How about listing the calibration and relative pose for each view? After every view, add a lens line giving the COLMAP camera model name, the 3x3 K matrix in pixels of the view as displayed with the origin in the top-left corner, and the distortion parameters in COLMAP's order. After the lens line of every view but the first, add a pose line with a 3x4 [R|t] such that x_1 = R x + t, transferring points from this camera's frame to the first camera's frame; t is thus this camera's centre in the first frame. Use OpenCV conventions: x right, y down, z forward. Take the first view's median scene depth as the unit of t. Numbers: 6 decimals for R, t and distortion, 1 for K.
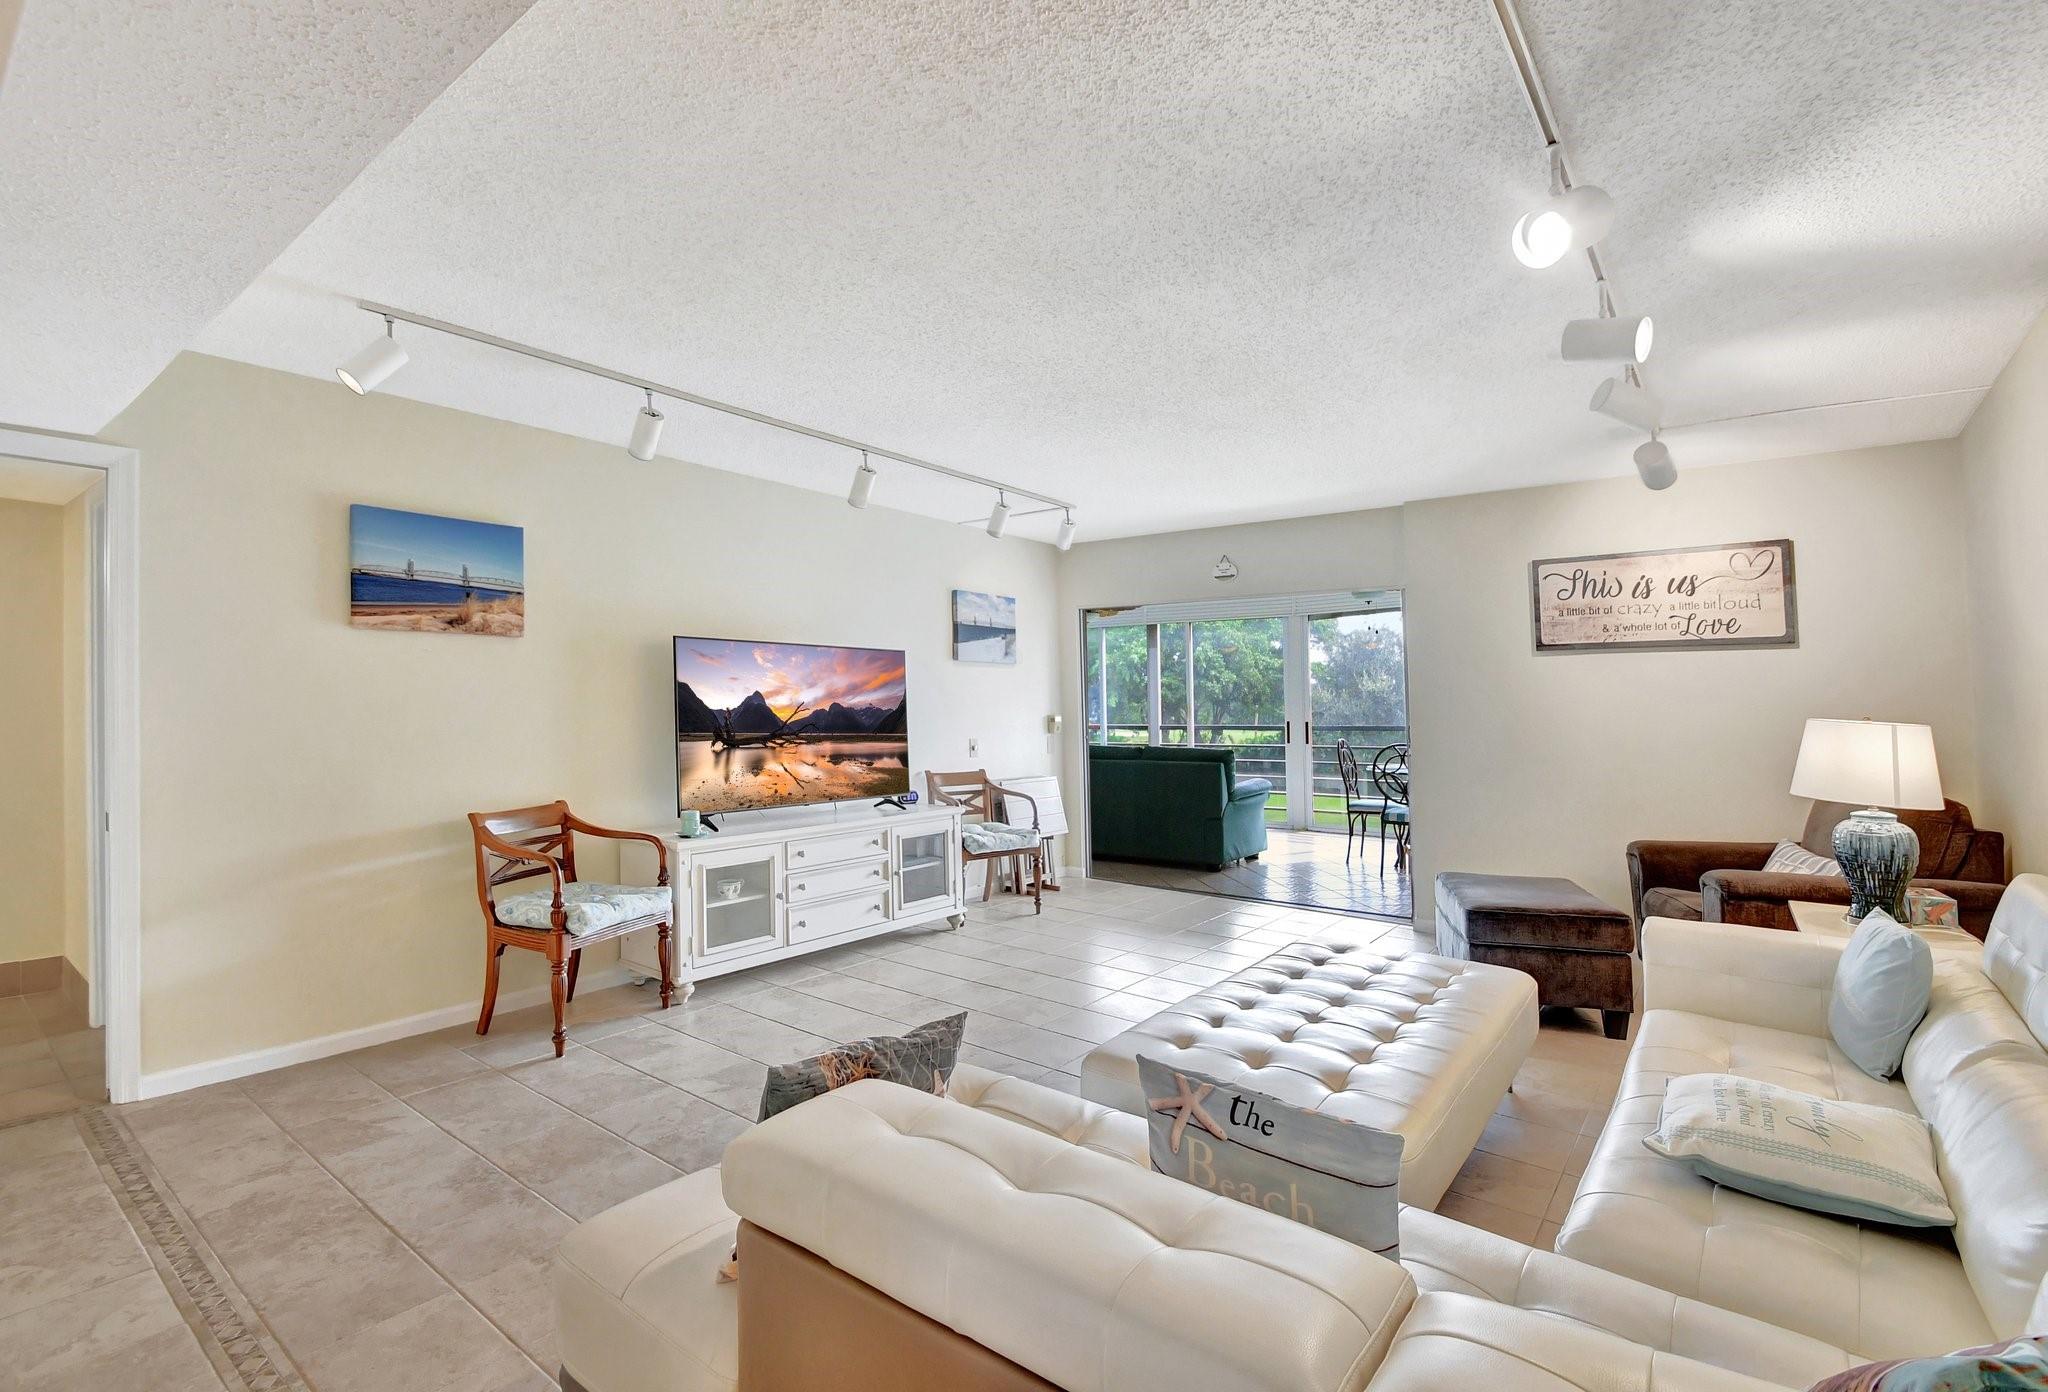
lens RADIAL K [[939.3, 0, 1024.2], [0, 939.3, 689.6], [0, 0, 1]] dist [-0.000764, -0.000095]
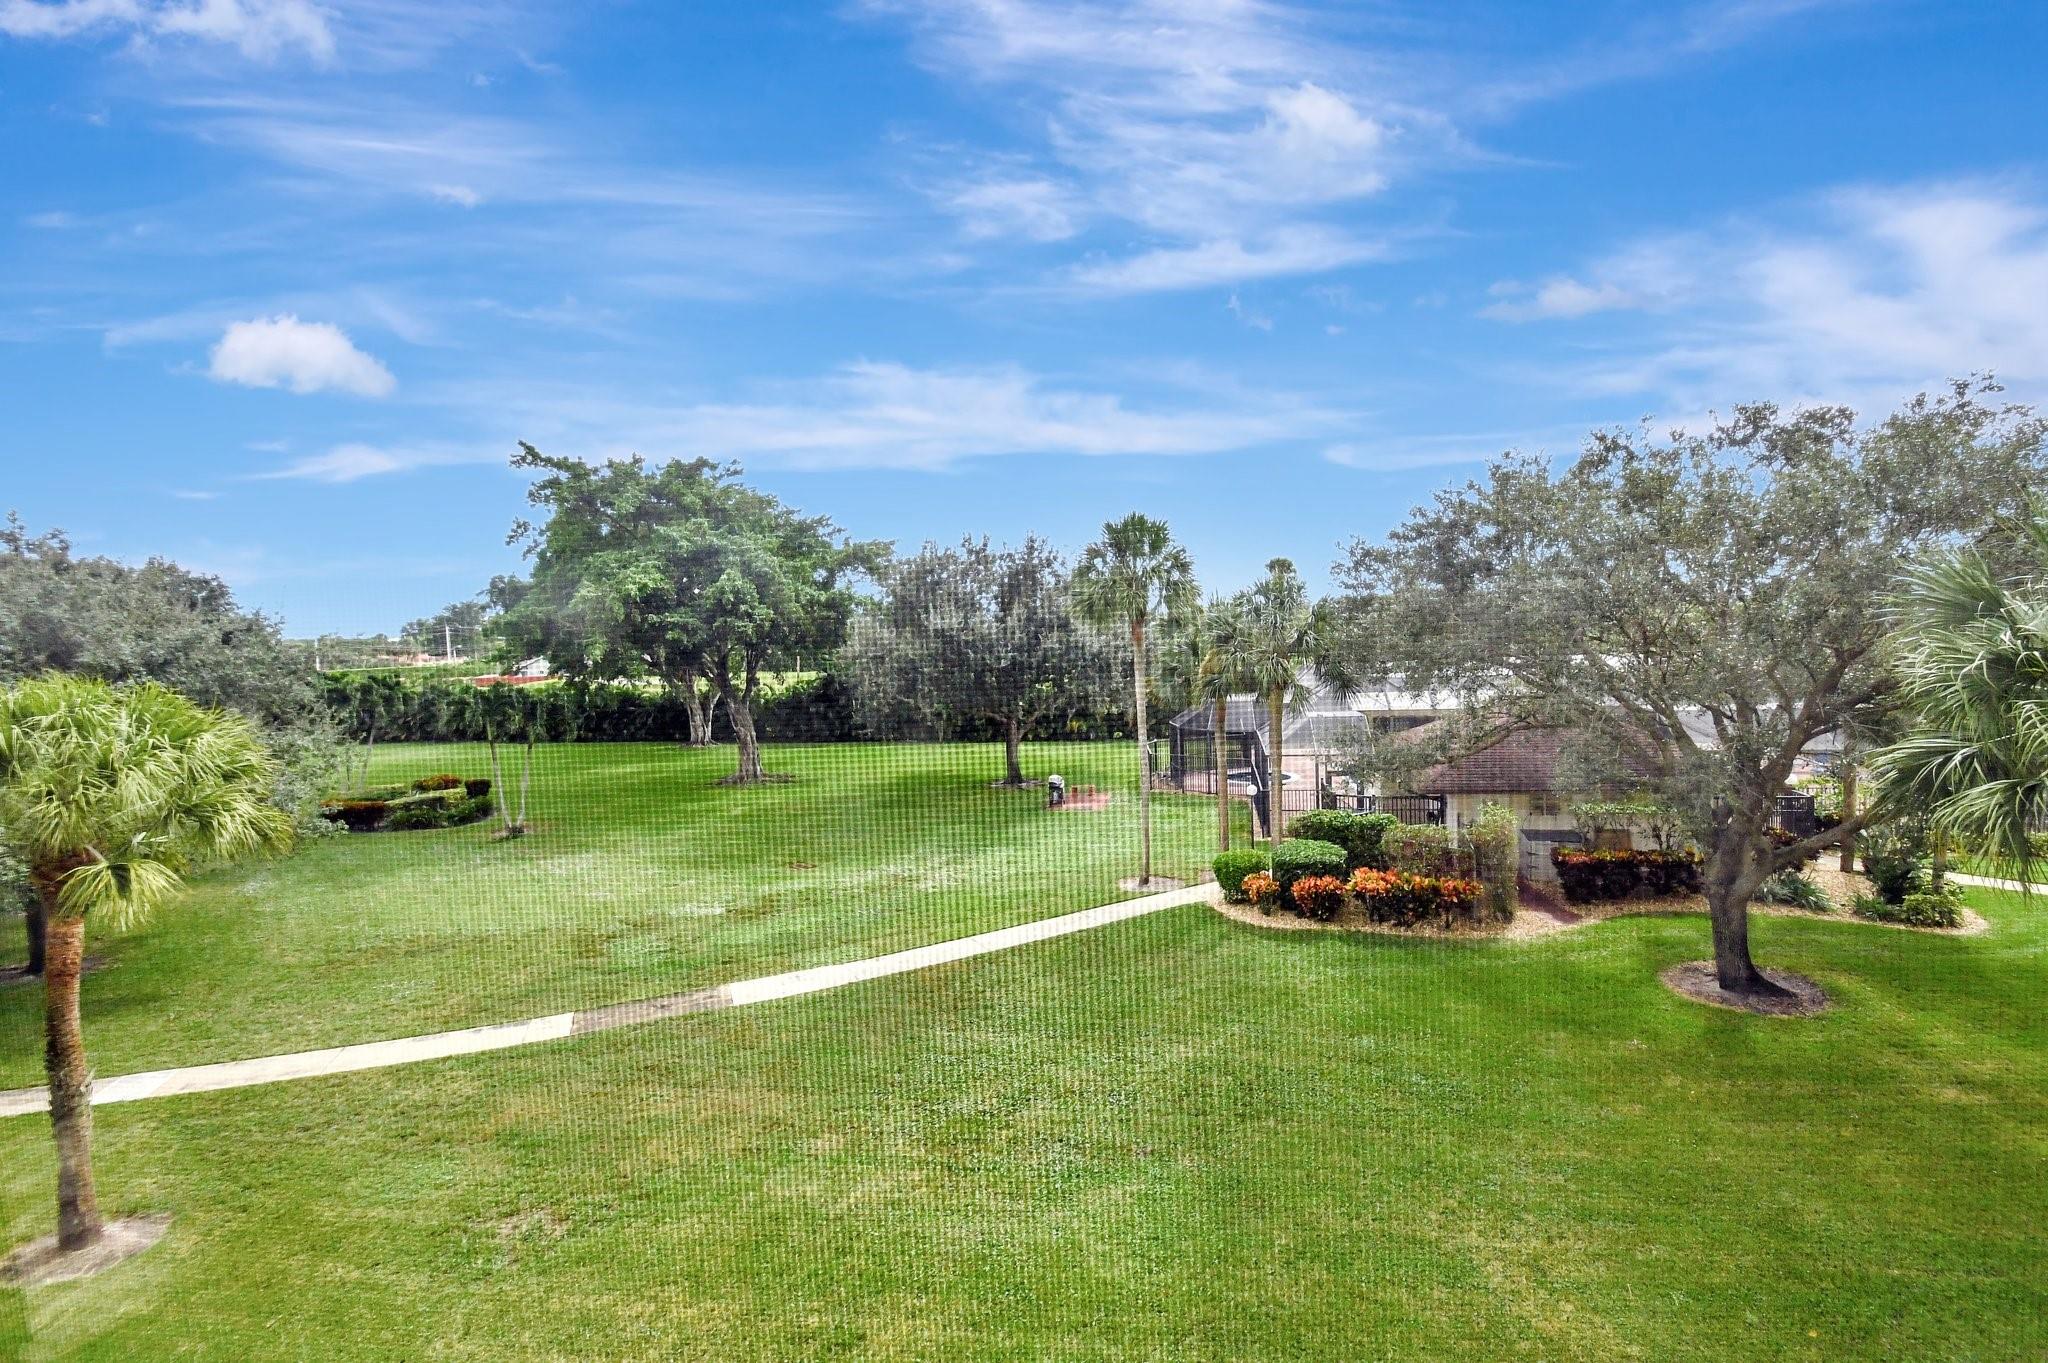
lens RADIAL K [[932.8, 0, 1037.9], [0, 932.8, 684.2], [0, 0, 1]] dist [-0.004451, -0.008940]
pose [[0.881341, -0.049124, 0.469919, 0.049204], [0.018227, 0.997375, 0.070078, -0.004713], [-0.472128, -0.053198, 0.879923, 0.198249]]
